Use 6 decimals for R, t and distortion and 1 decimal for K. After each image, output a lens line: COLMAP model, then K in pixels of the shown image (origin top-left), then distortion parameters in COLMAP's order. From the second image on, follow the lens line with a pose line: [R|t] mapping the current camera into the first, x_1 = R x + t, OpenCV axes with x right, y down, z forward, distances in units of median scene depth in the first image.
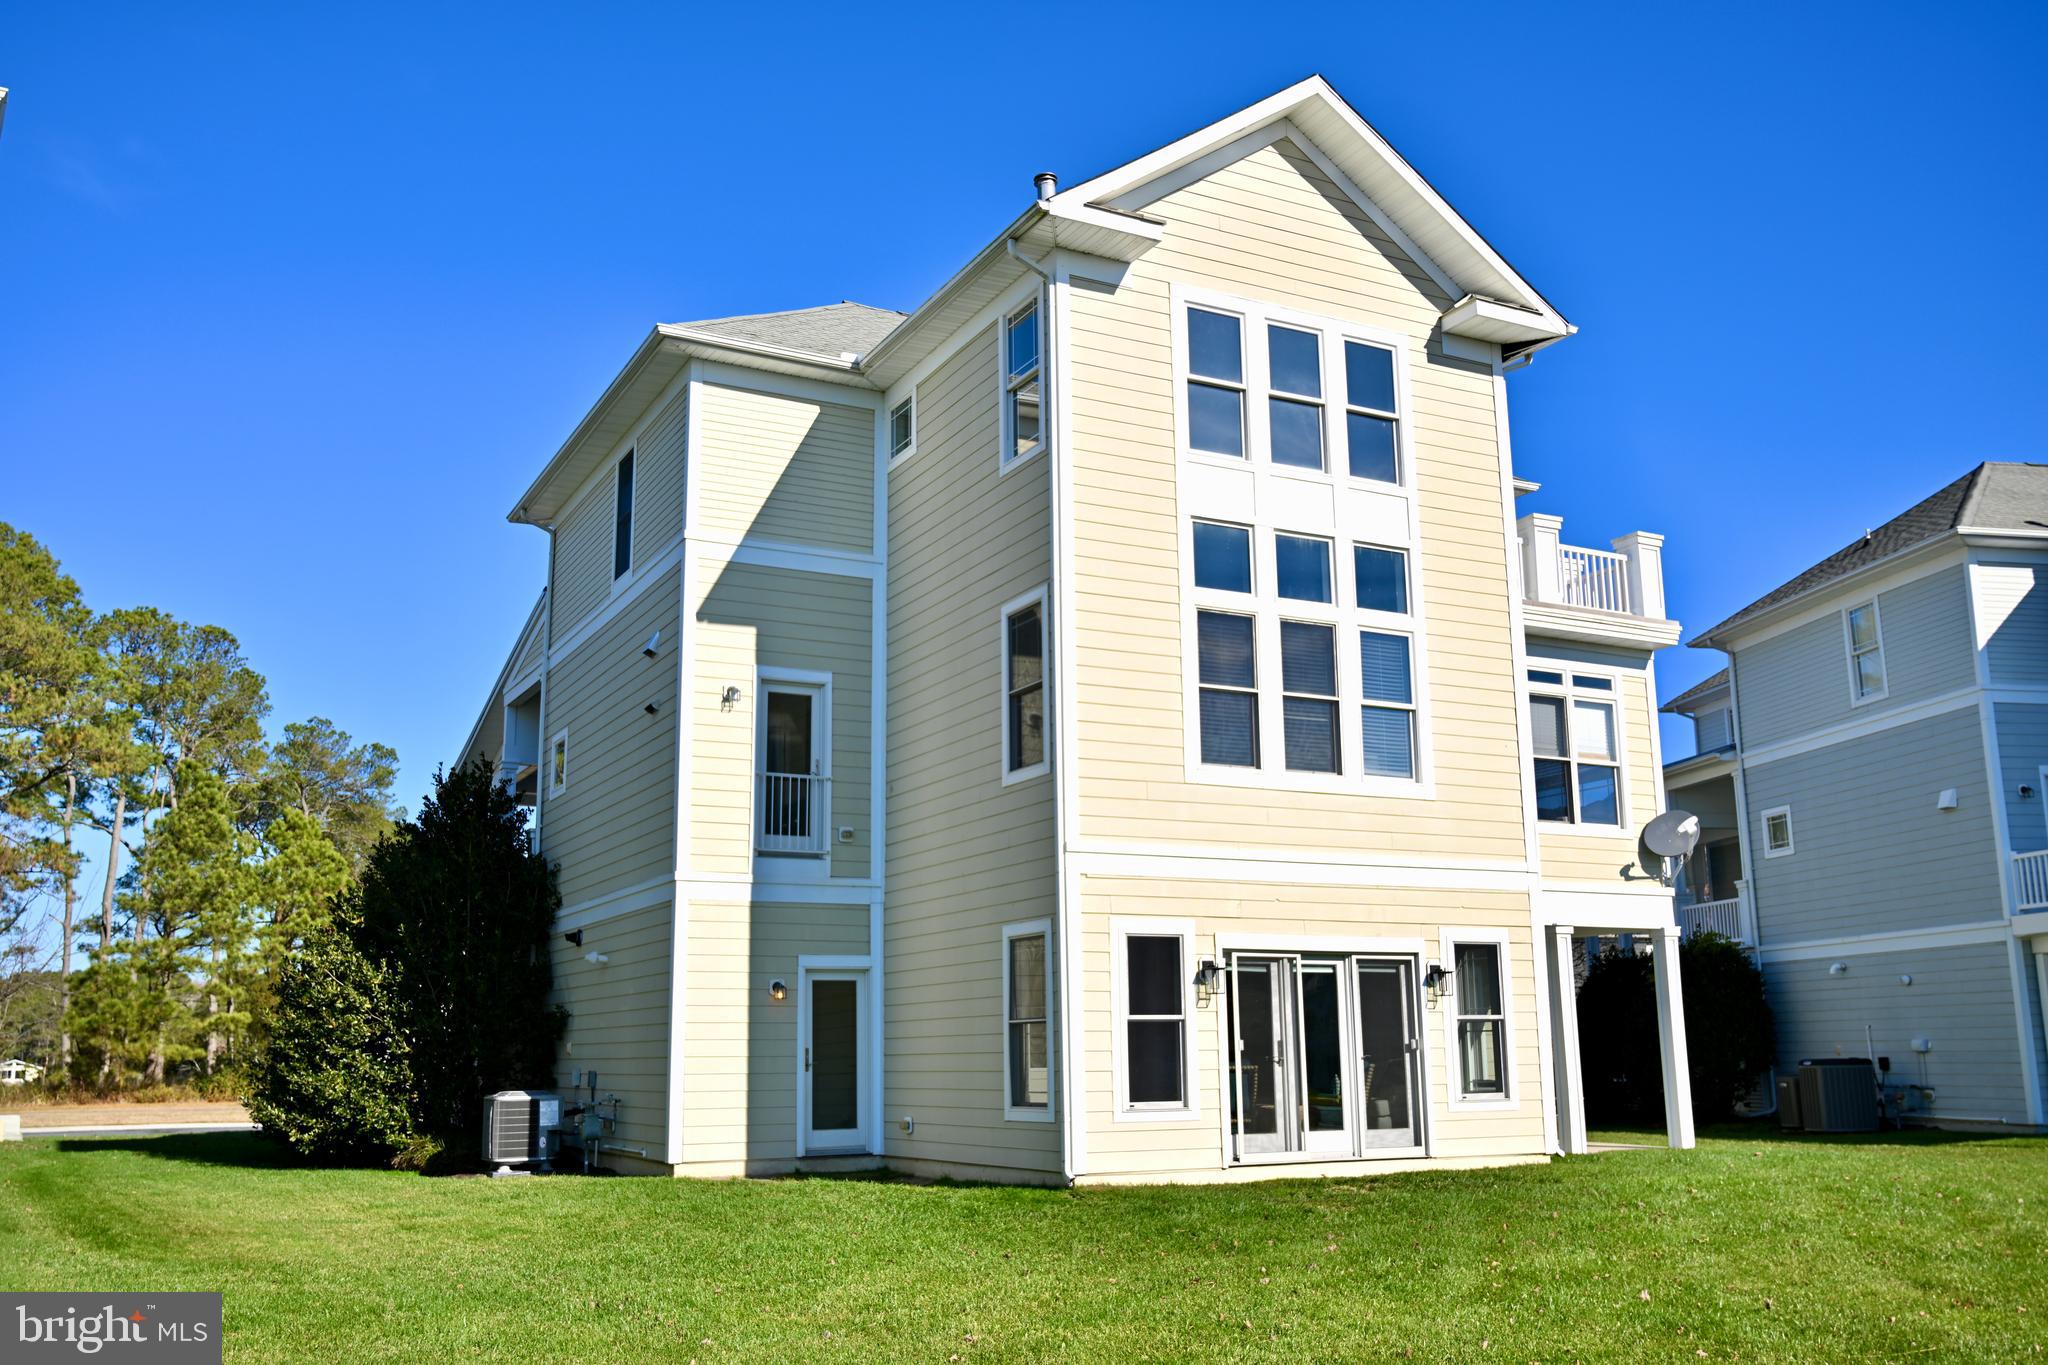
lens RADIAL K [[1794.8, 0, 1024.0], [0, 1794.8, 682.5], [0, 0, 1]] dist [0.001775, 0.000971]
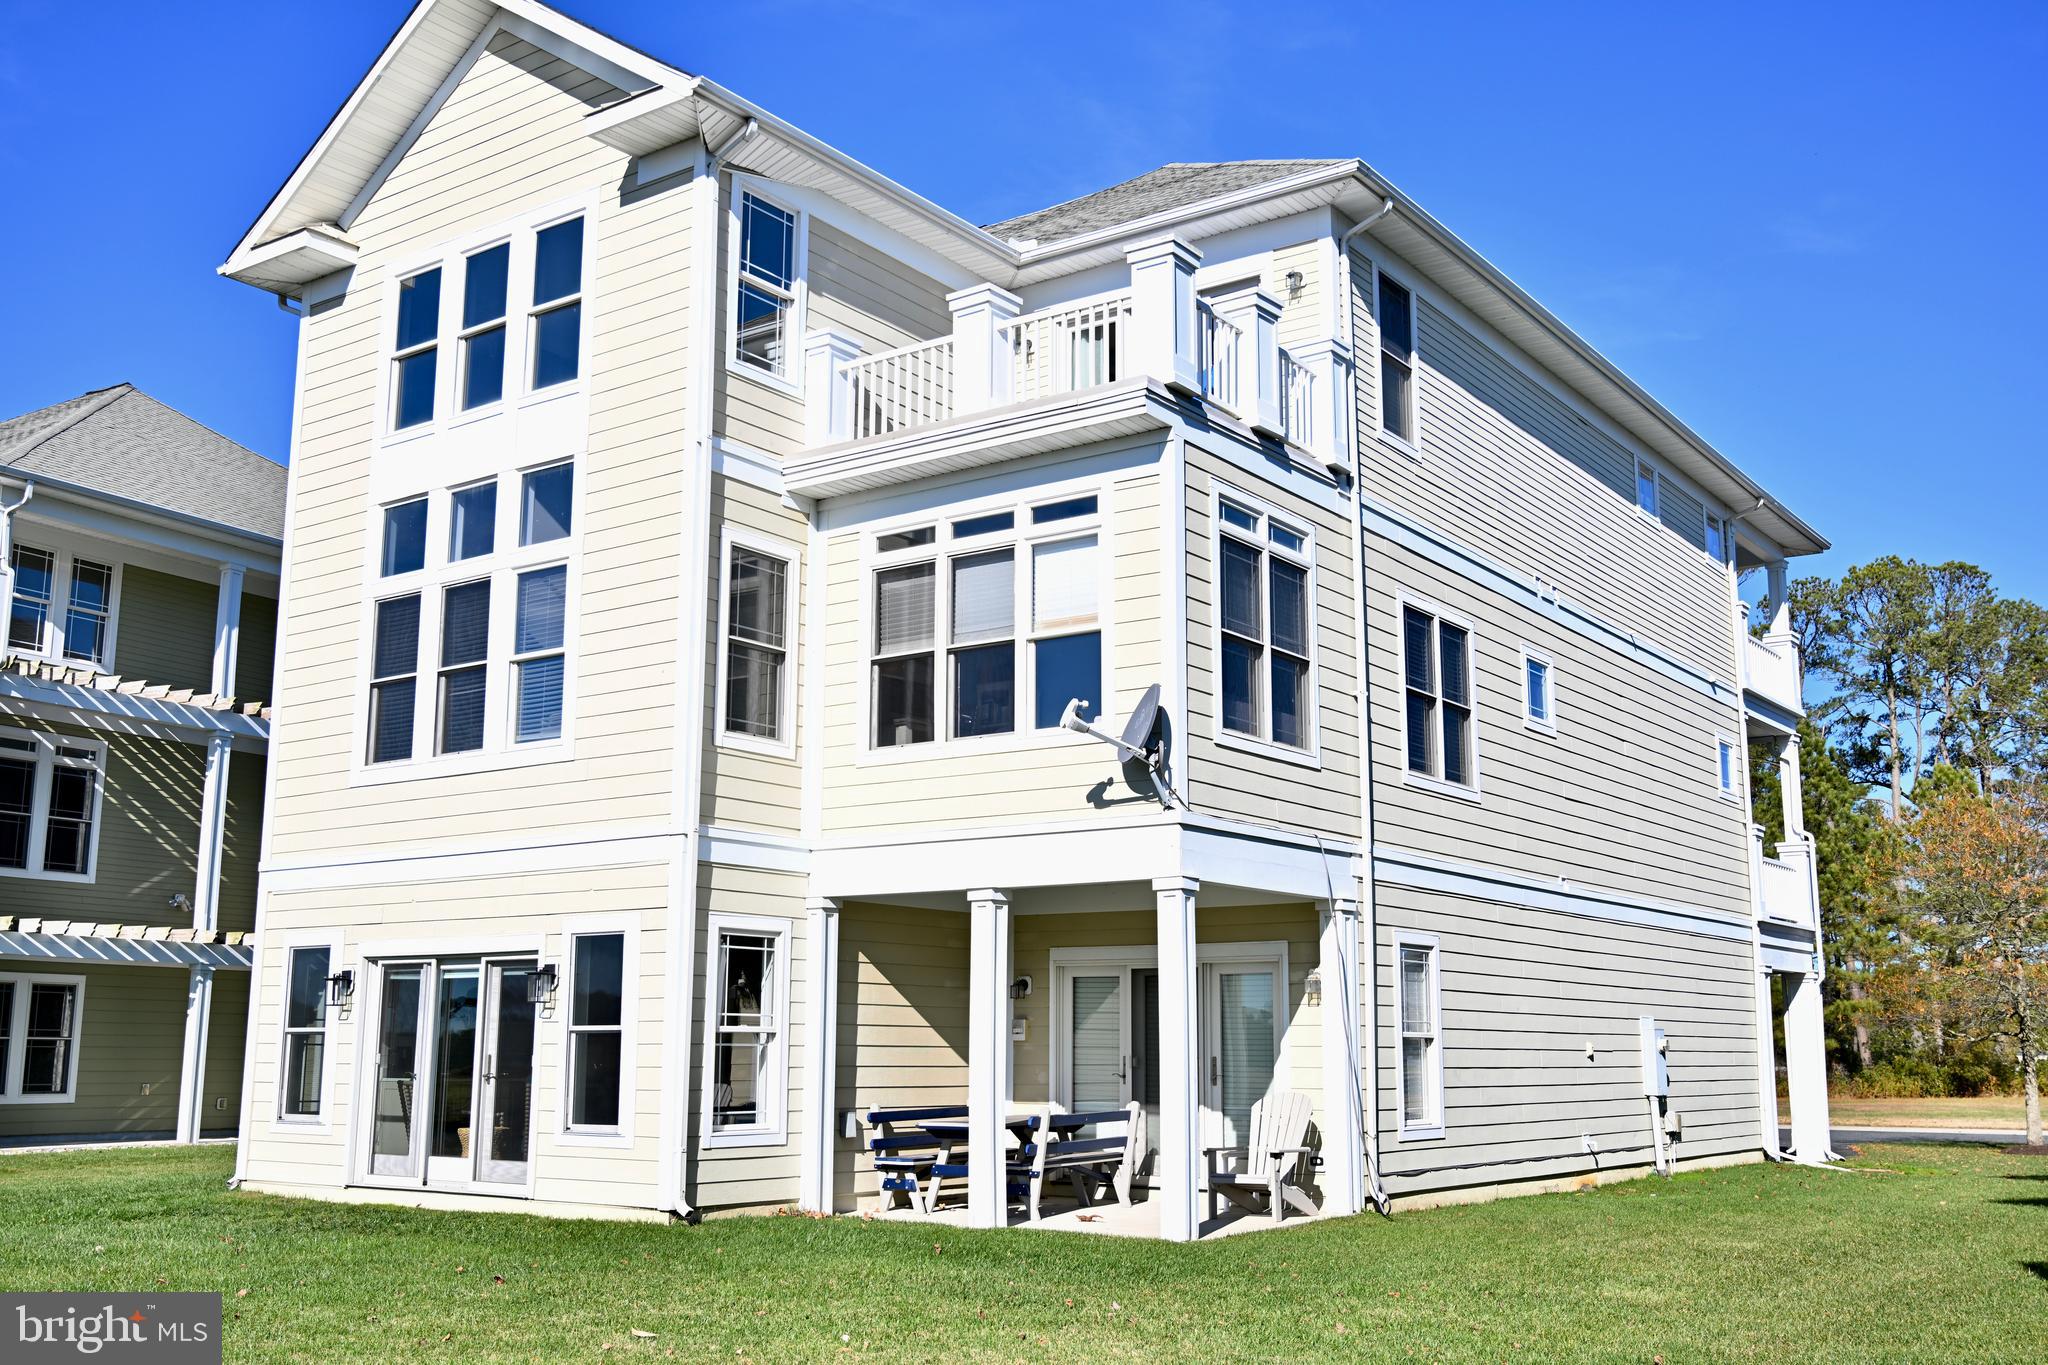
lens RADIAL K [[1943.9, 0, 1024.0], [0, 1943.9, 682.5], [0, 0, 1]] dist [-0.006779, 0.007451]
pose [[0.446678, -0.151773, -0.881728, 1.124220], [0.176227, 0.981125, -0.079607, 0.140197], [0.877167, -0.119825, 0.464994, 0.795978]]
